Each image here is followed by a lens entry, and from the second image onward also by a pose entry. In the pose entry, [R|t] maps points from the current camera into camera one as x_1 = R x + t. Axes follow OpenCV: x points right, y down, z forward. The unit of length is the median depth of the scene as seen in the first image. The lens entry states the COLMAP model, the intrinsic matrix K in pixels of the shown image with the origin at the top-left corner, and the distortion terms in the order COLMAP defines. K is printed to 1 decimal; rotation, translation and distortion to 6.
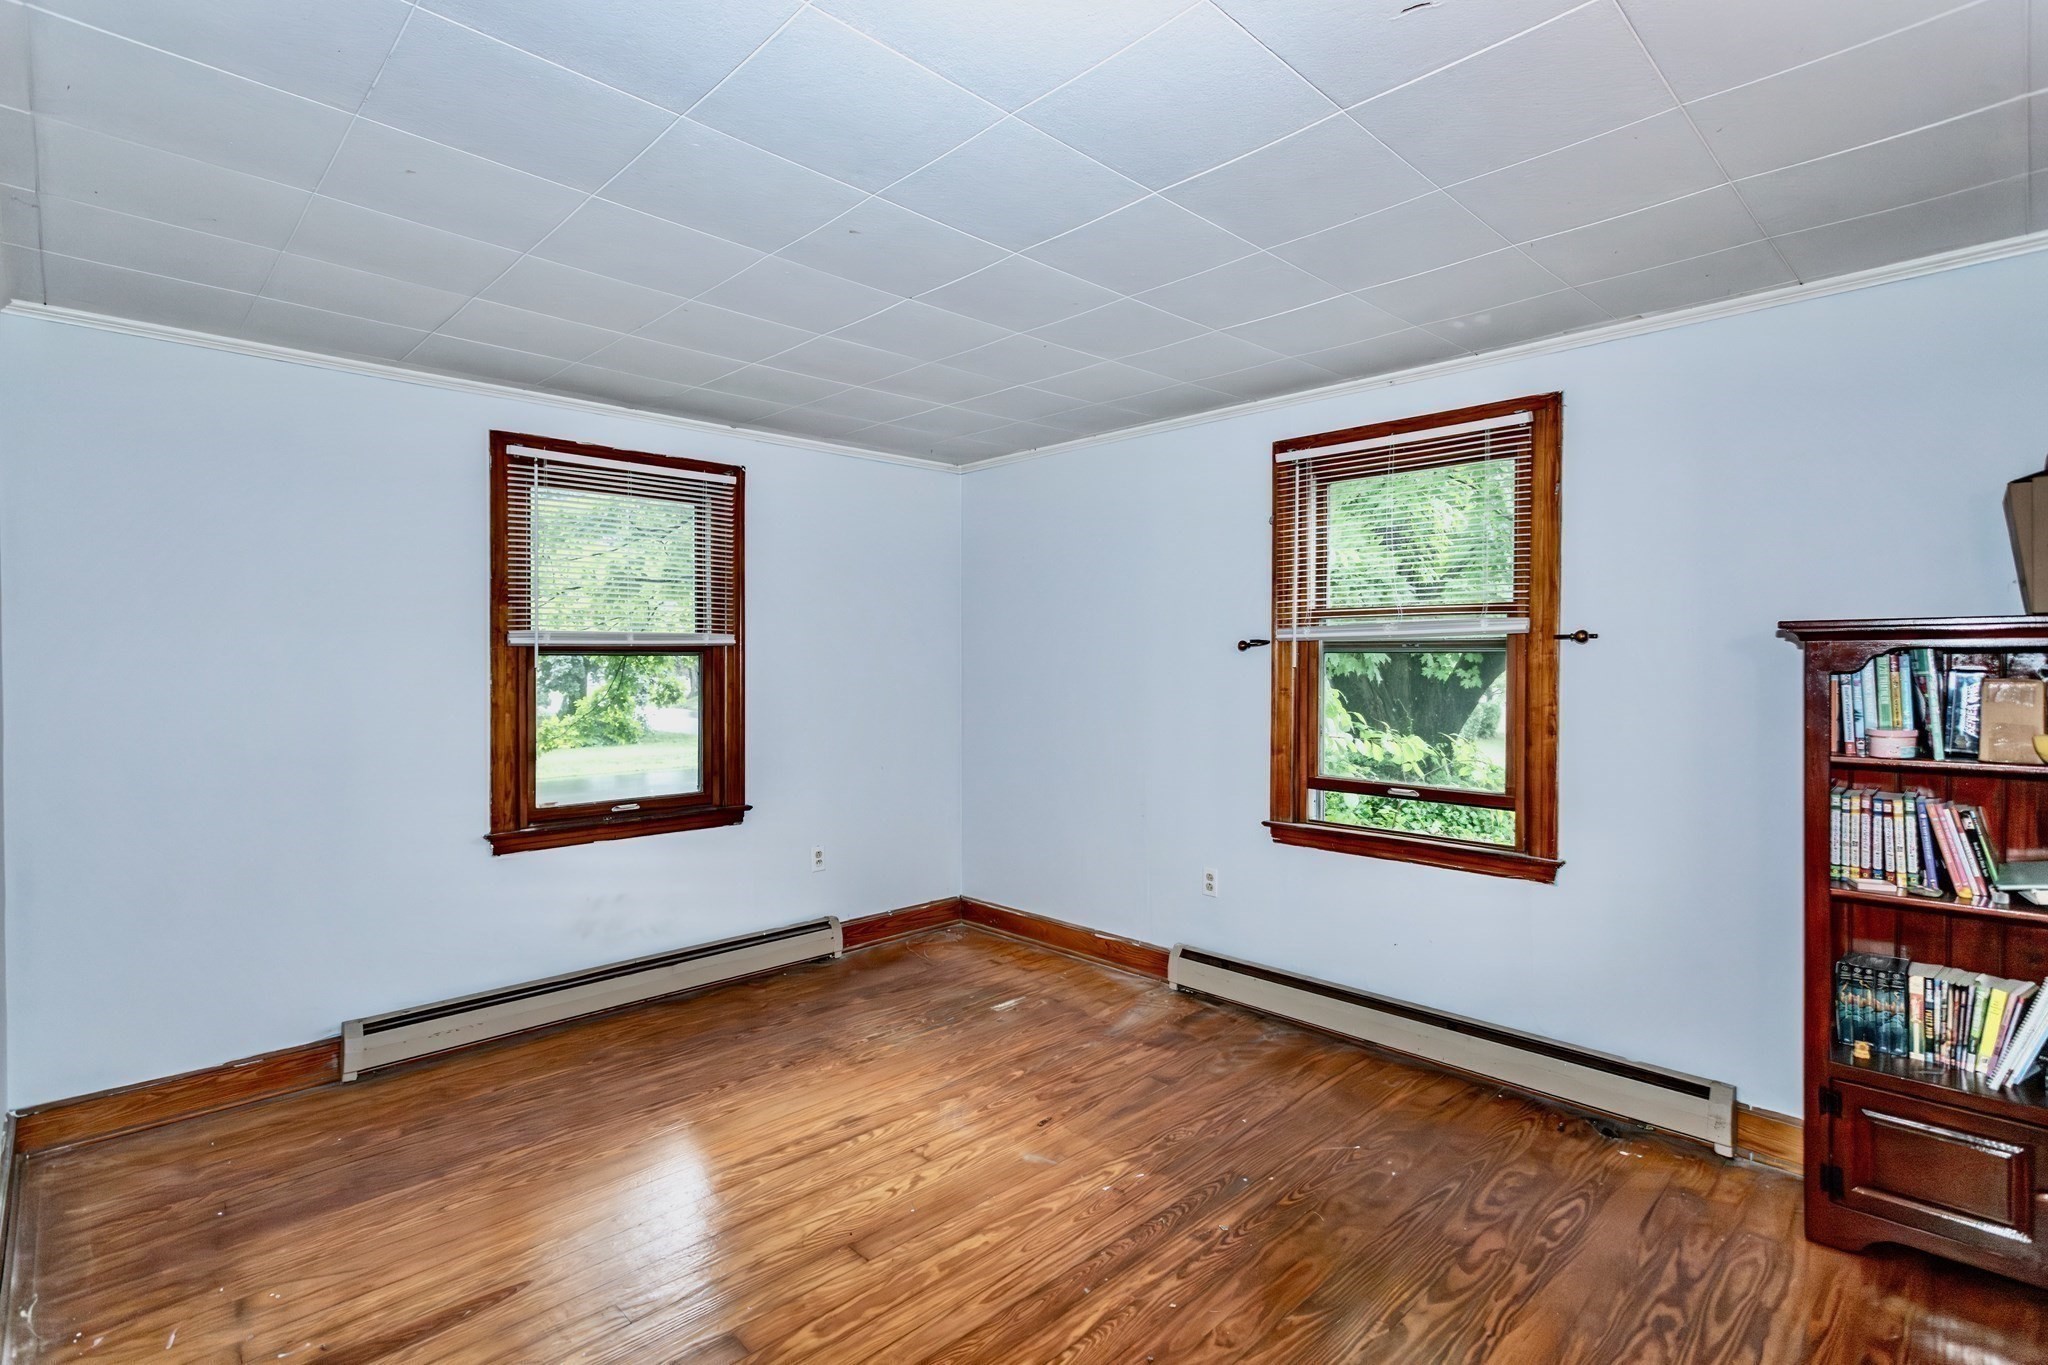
lens RADIAL K [[968.4, 0, 1036.7], [0, 968.4, 649.8], [0, 0, 1]] dist [-0.001914, -0.000352]
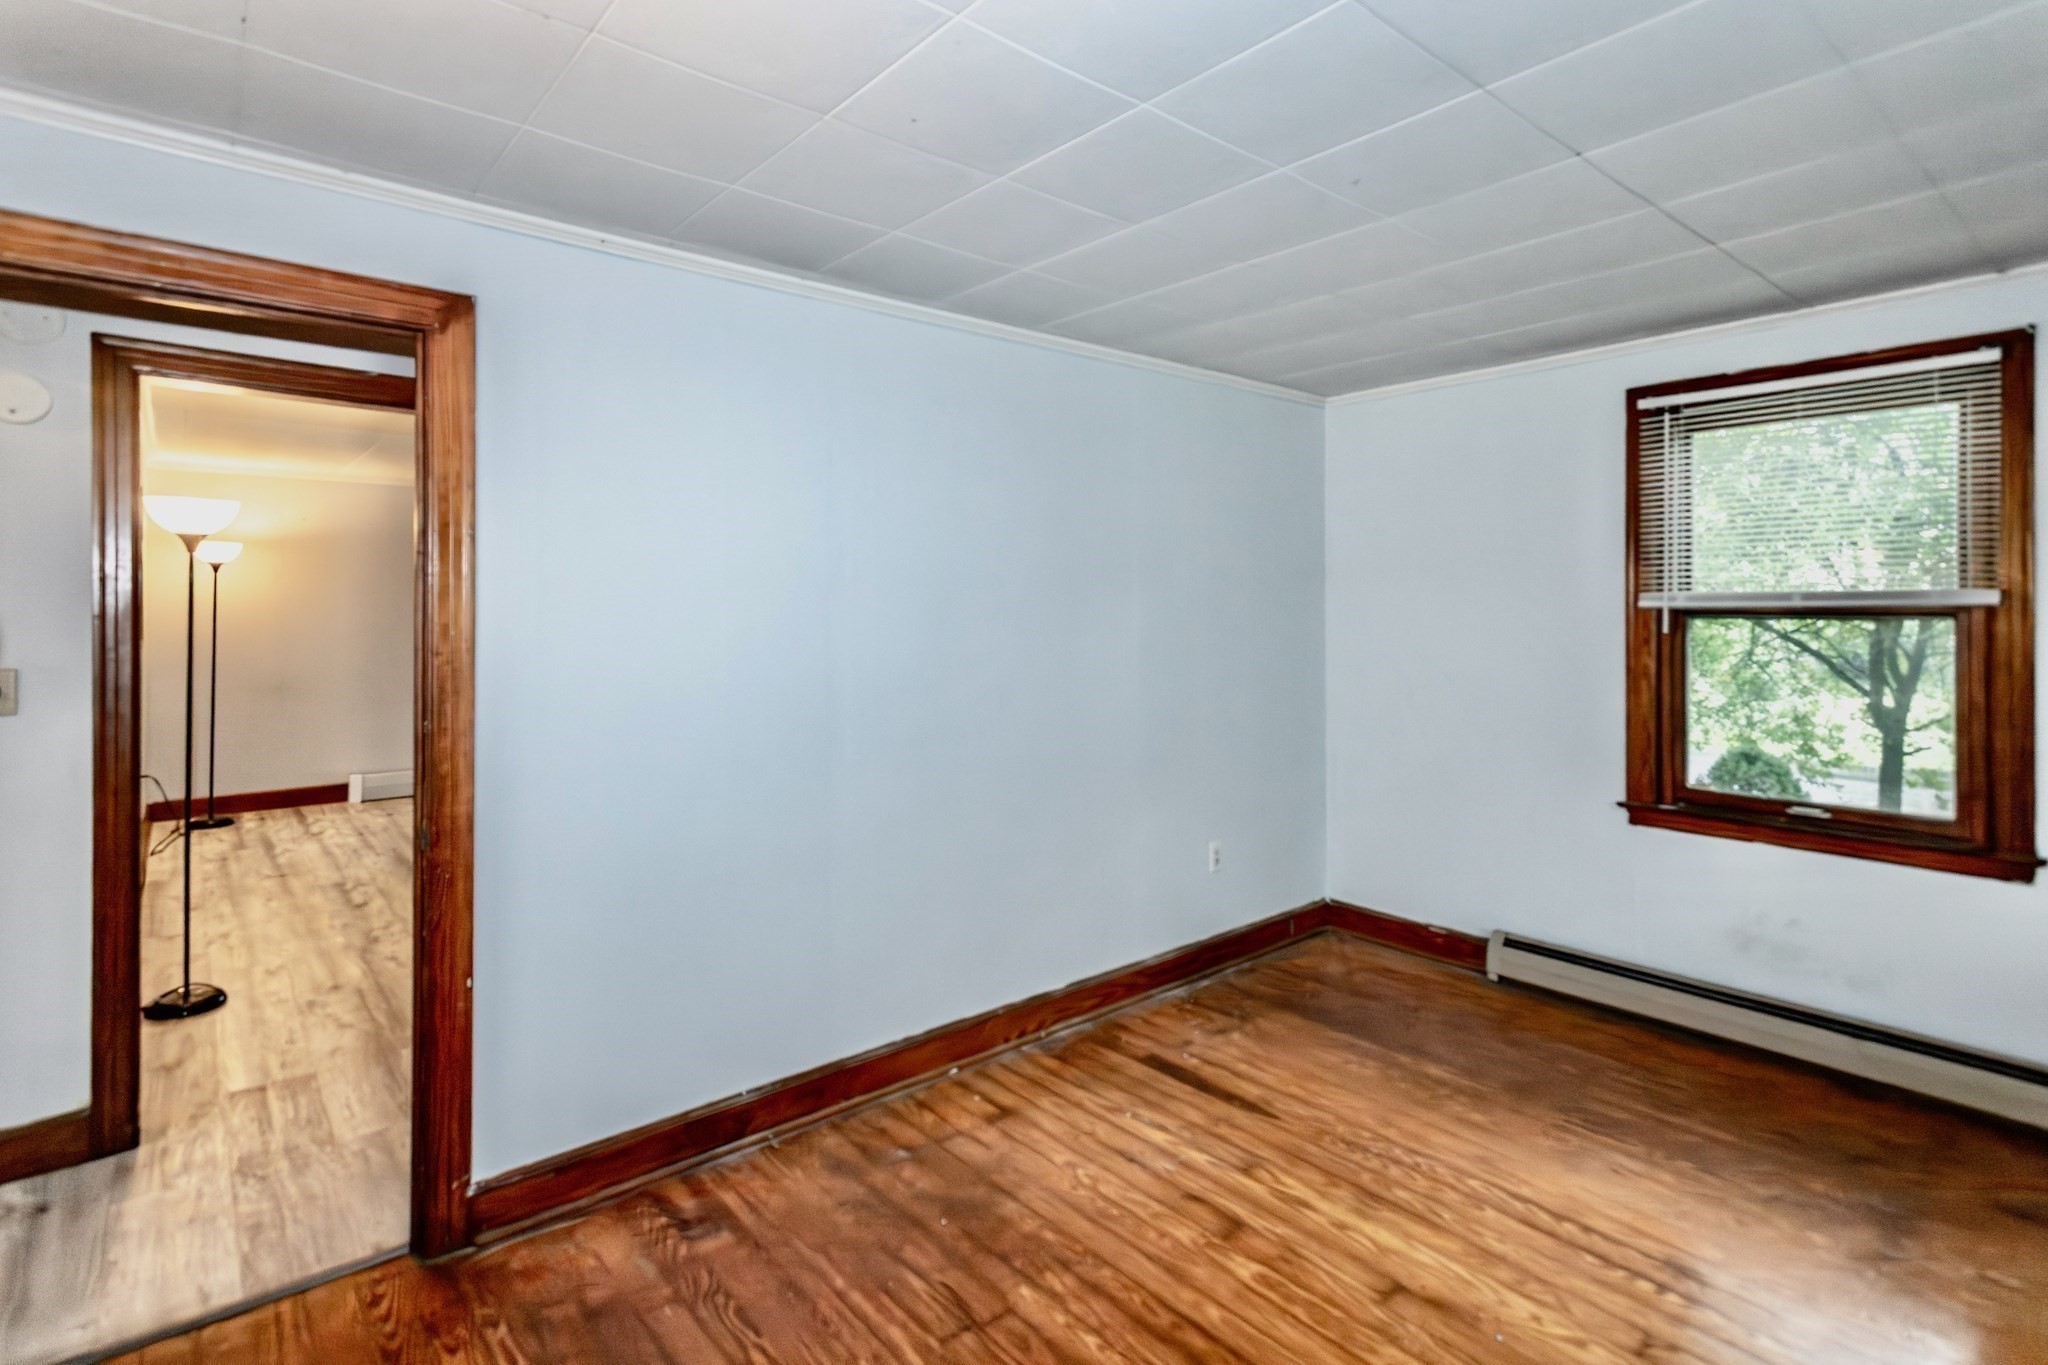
lens RADIAL K [[994.4, 0, 1015.3], [0, 994.4, 580.1], [0, 0, 1]] dist [0.003577, 0.000534]
pose [[-0.085947, -0.029380, -0.995866, 0.573814], [0.005351, 0.999537, -0.029950, -0.007288], [0.996285, -0.007903, -0.085750, 0.543535]]
